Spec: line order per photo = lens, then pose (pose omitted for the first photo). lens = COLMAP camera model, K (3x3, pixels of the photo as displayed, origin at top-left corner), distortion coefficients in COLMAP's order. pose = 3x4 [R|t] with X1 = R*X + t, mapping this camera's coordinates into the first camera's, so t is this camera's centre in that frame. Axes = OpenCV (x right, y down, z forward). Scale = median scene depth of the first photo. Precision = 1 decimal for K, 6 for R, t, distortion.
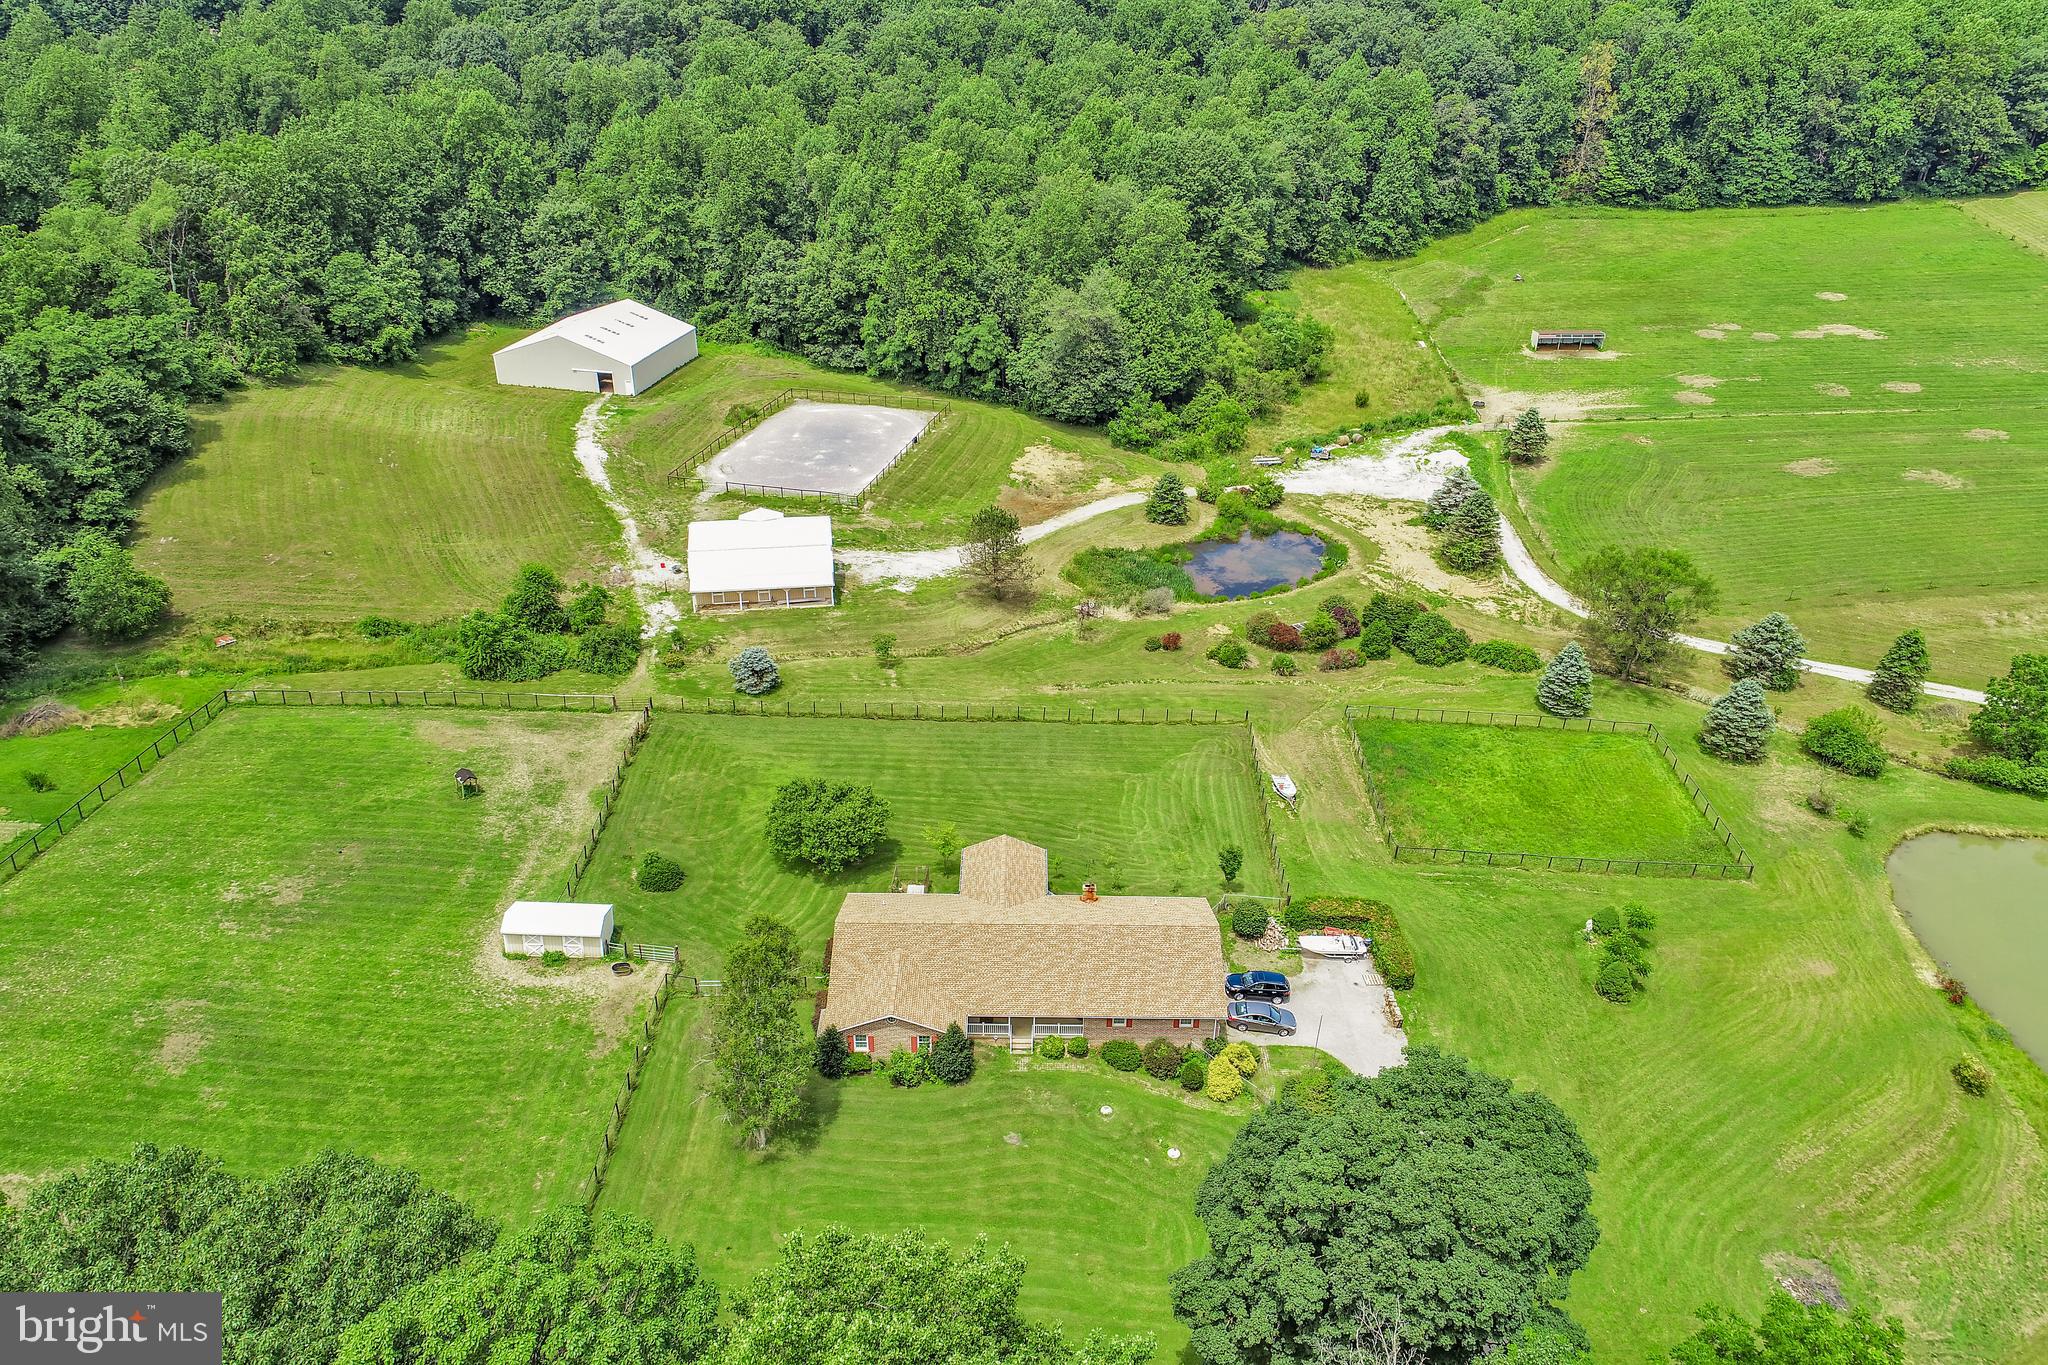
lens RADIAL K [[1374.1, 0, 1024.2], [0, 1374.1, 690.4], [0, 0, 1]] dist [-0.000893, 0.001906]
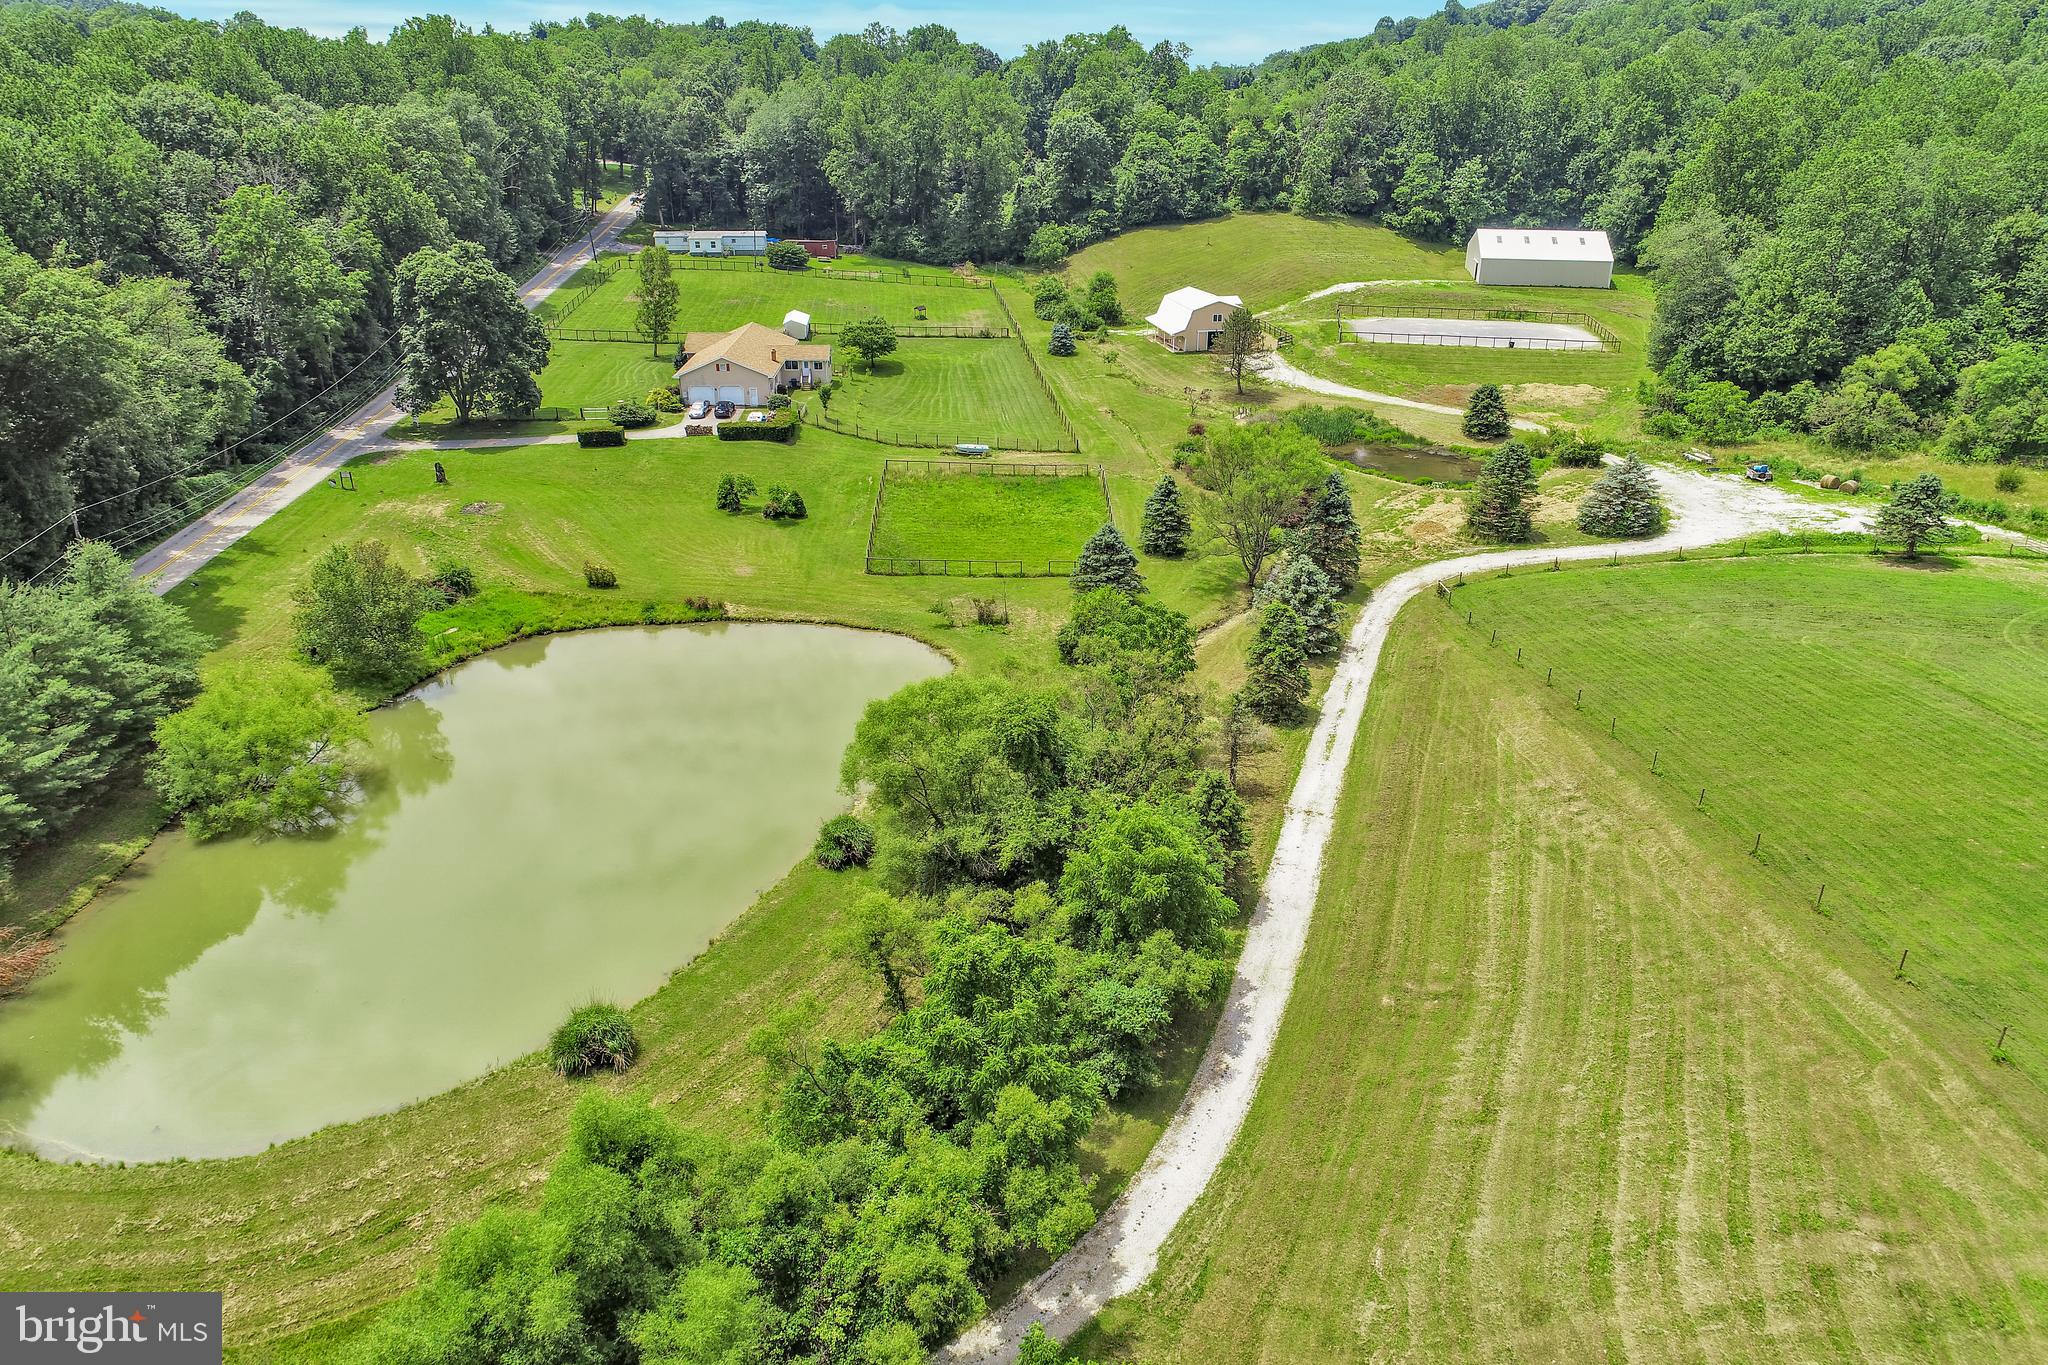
lens RADIAL K [[1374.1, 0, 1024.2], [0, 1374.1, 690.4], [0, 0, 1]] dist [-0.000893, 0.001906]
pose [[0.033469, 0.395534, -0.917842, 0.860759], [-0.491478, 0.806158, 0.329483, -0.115948], [0.870247, 0.440071, 0.221377, 0.489217]]
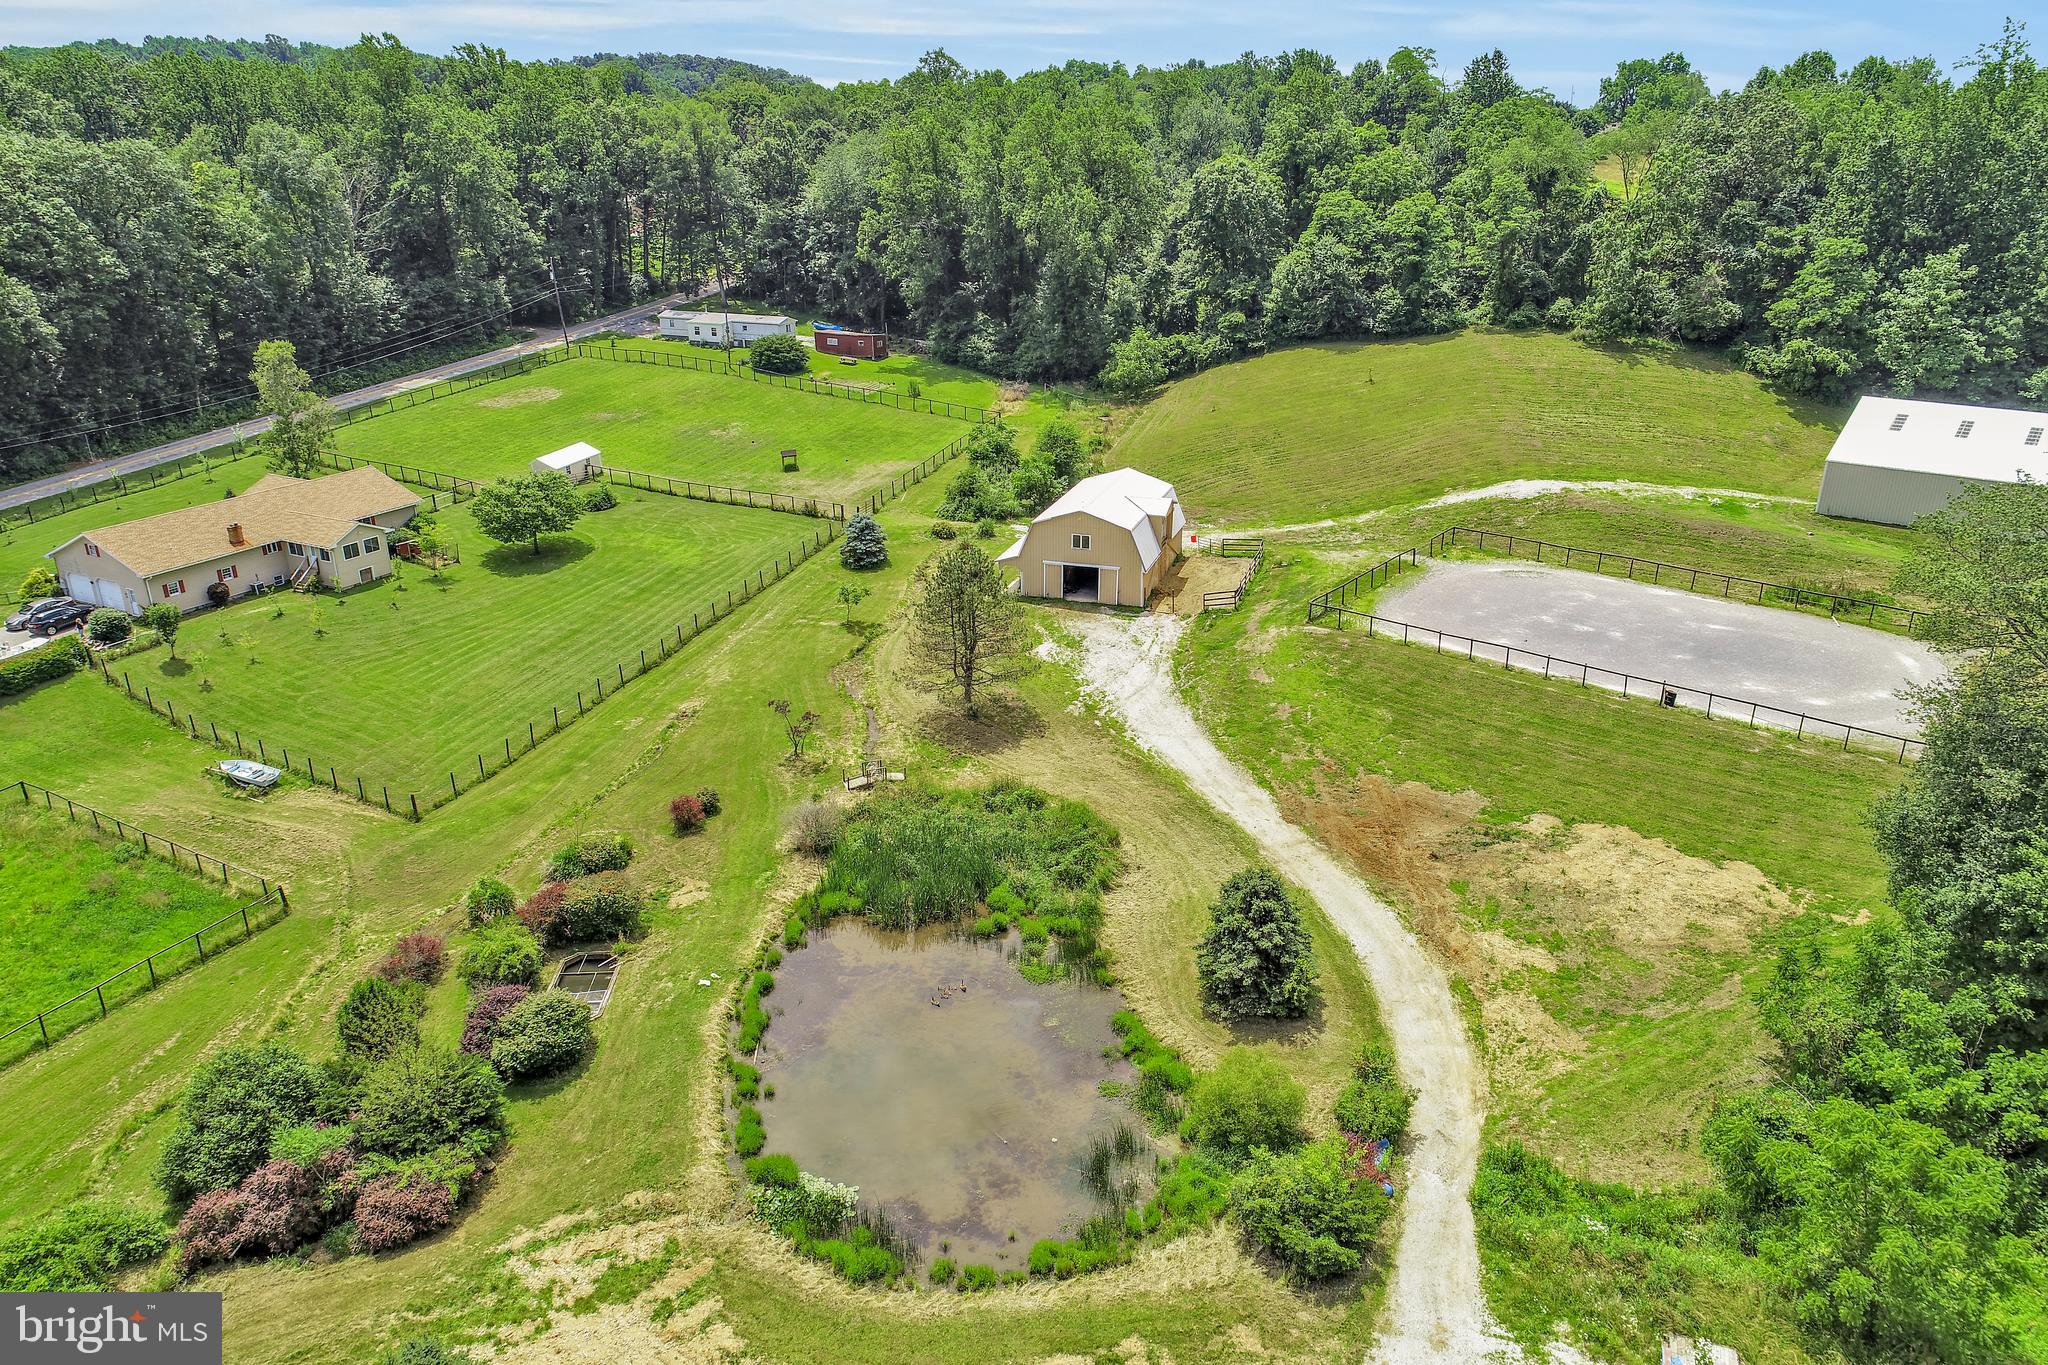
lens RADIAL K [[1374.1, 0, 1024.2], [0, 1374.1, 690.4], [0, 0, 1]] dist [-0.000893, 0.001906]
pose [[-0.447387, 0.320857, -0.834803, 0.332238], [-0.442558, 0.731707, 0.518408, -0.281200], [0.777166, 0.601378, -0.185358, 0.806669]]
